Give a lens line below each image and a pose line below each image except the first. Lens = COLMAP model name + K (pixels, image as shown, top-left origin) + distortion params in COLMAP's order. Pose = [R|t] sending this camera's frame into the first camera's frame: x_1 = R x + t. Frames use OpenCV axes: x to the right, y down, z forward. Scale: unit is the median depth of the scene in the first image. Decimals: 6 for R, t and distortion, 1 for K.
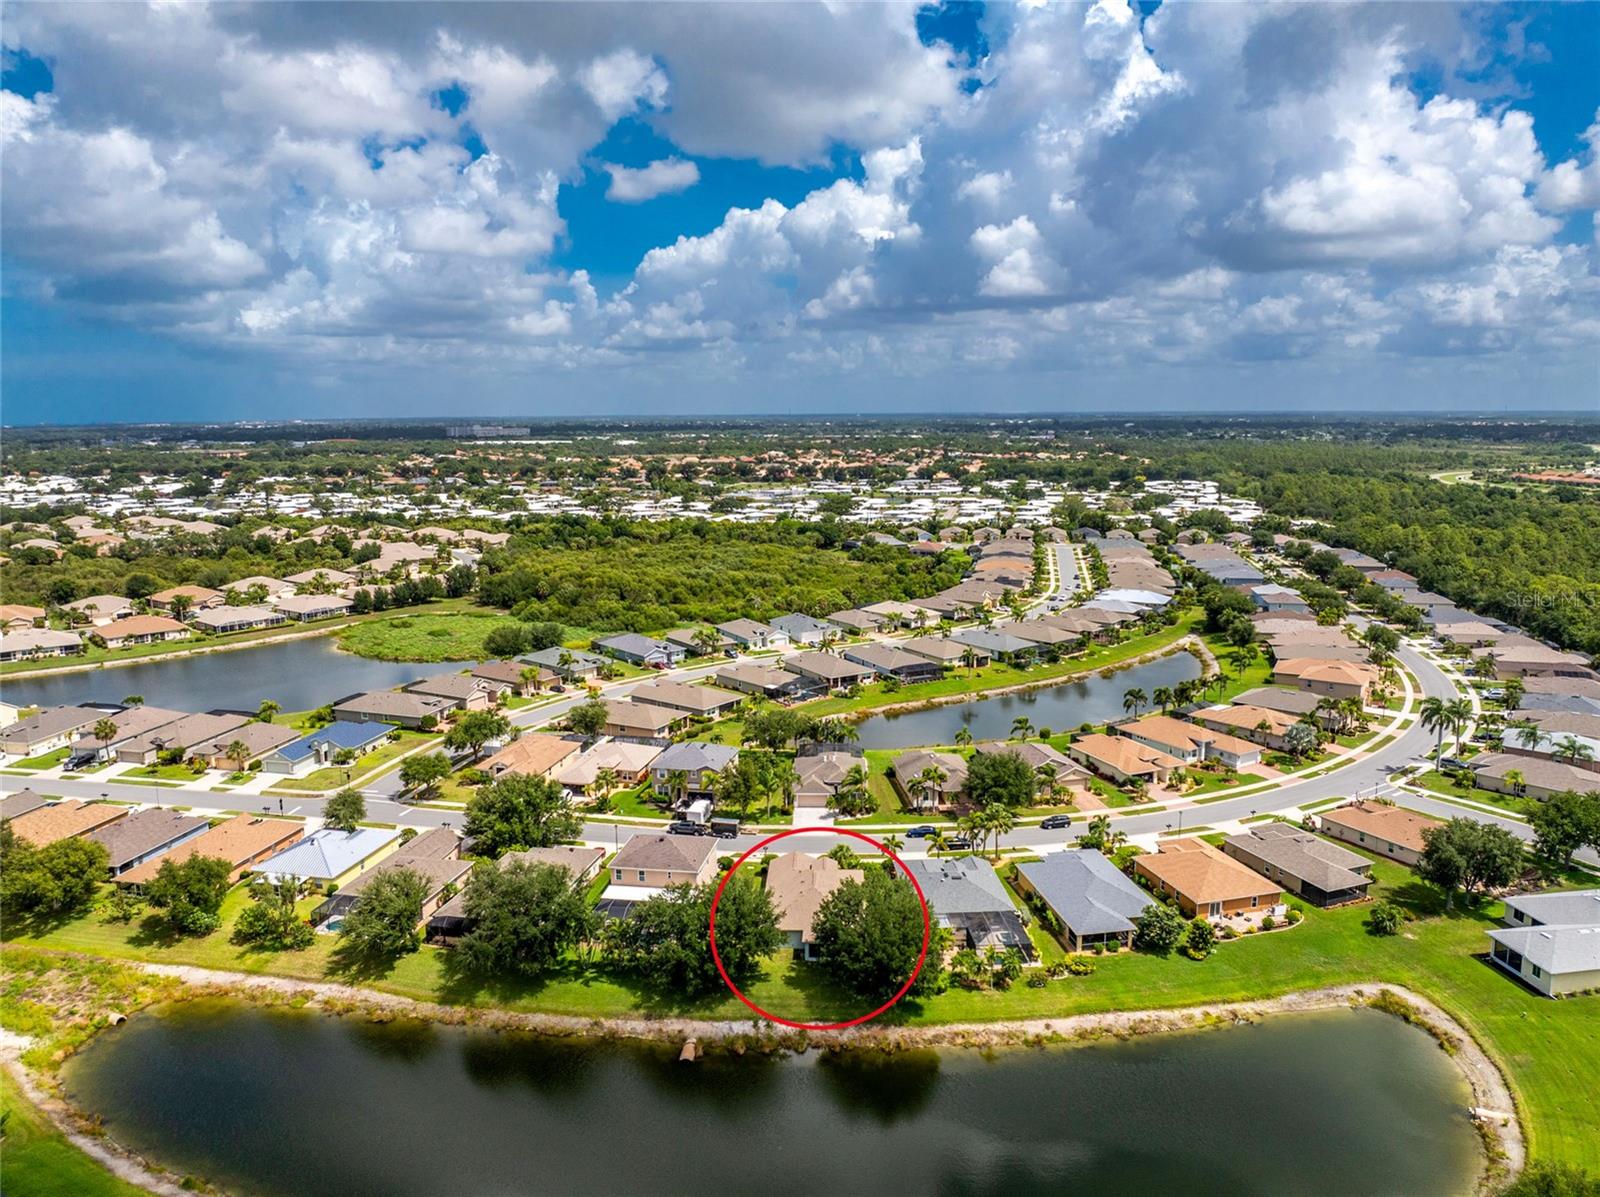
lens RADIAL K [[1107.1, 0, 798.2], [0, 1107.1, 596.2], [0, 0, 1]] dist [-0.009207, -0.020287]
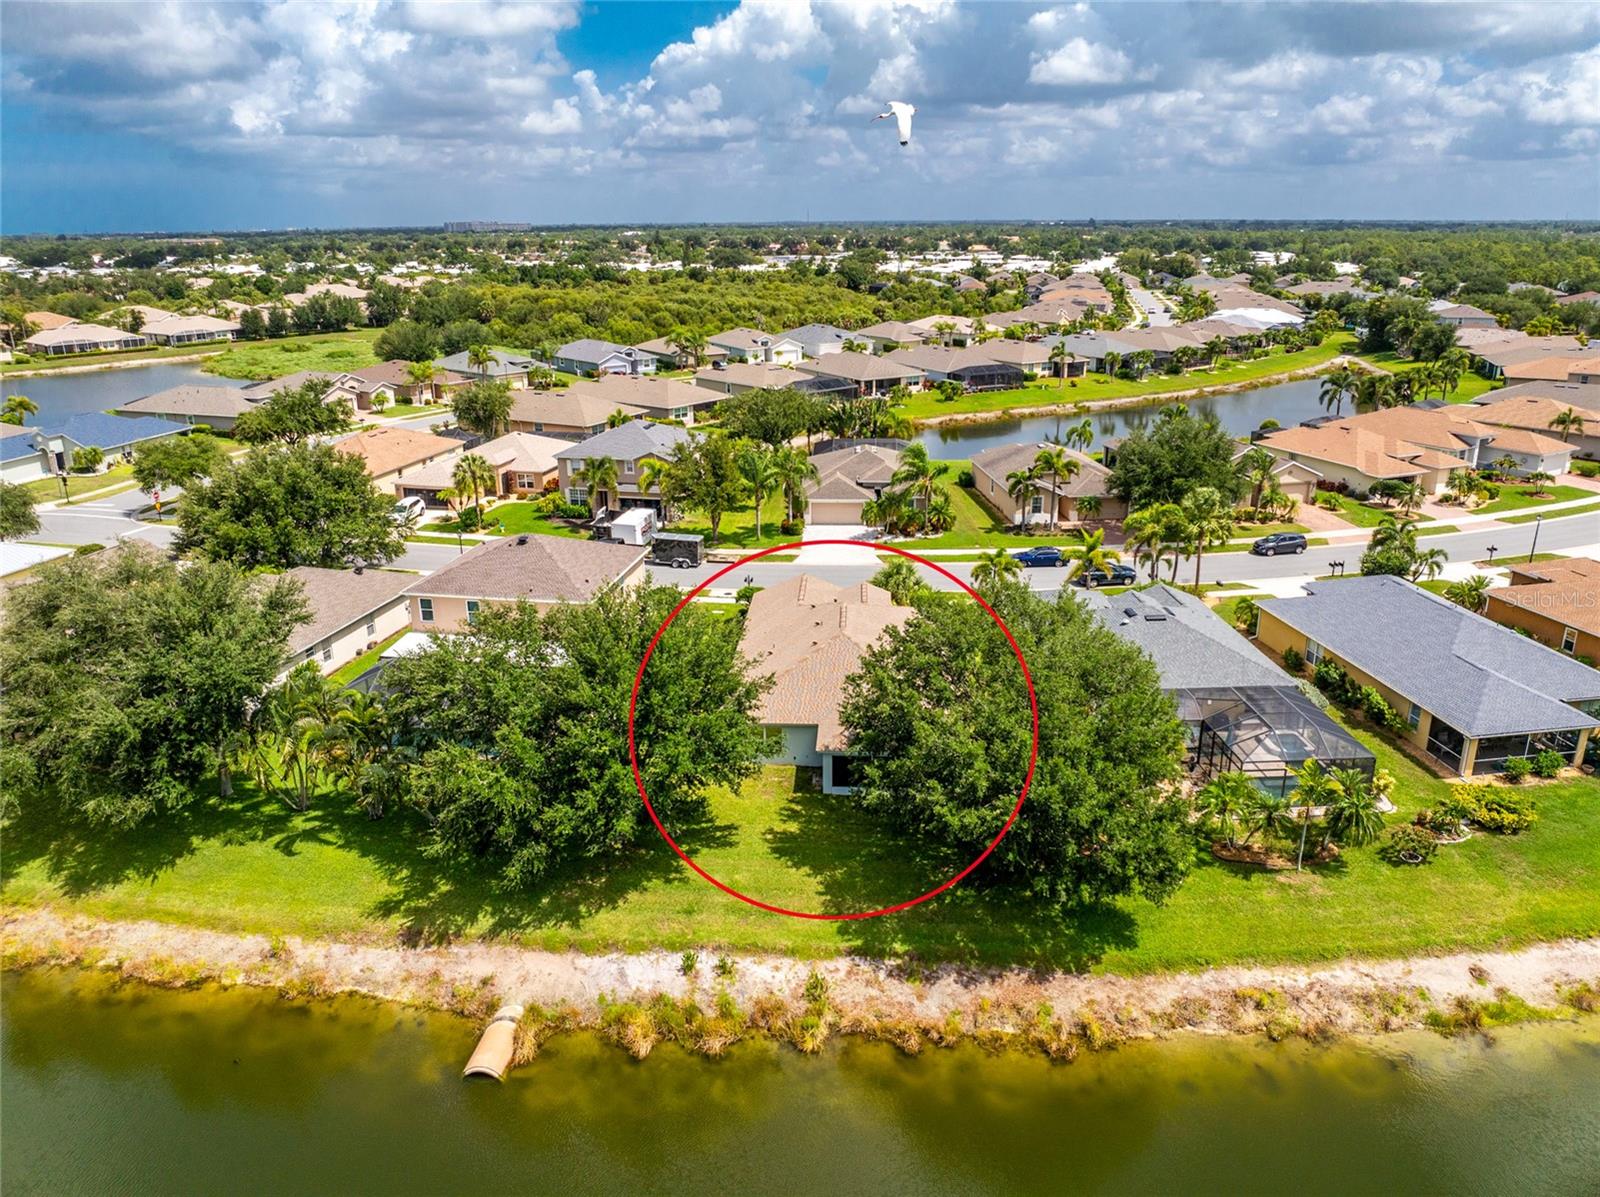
lens RADIAL K [[1107.1, 0, 799.8], [0, 1107.1, 591.9], [0, 0, 1]] dist [-0.009207, -0.020287]
pose [[0.999885, 0.004029, -0.014612, 0.002369], [-0.001668, 0.987426, 0.158070, 0.136900], [0.015066, -0.158028, 0.987320, 0.436324]]
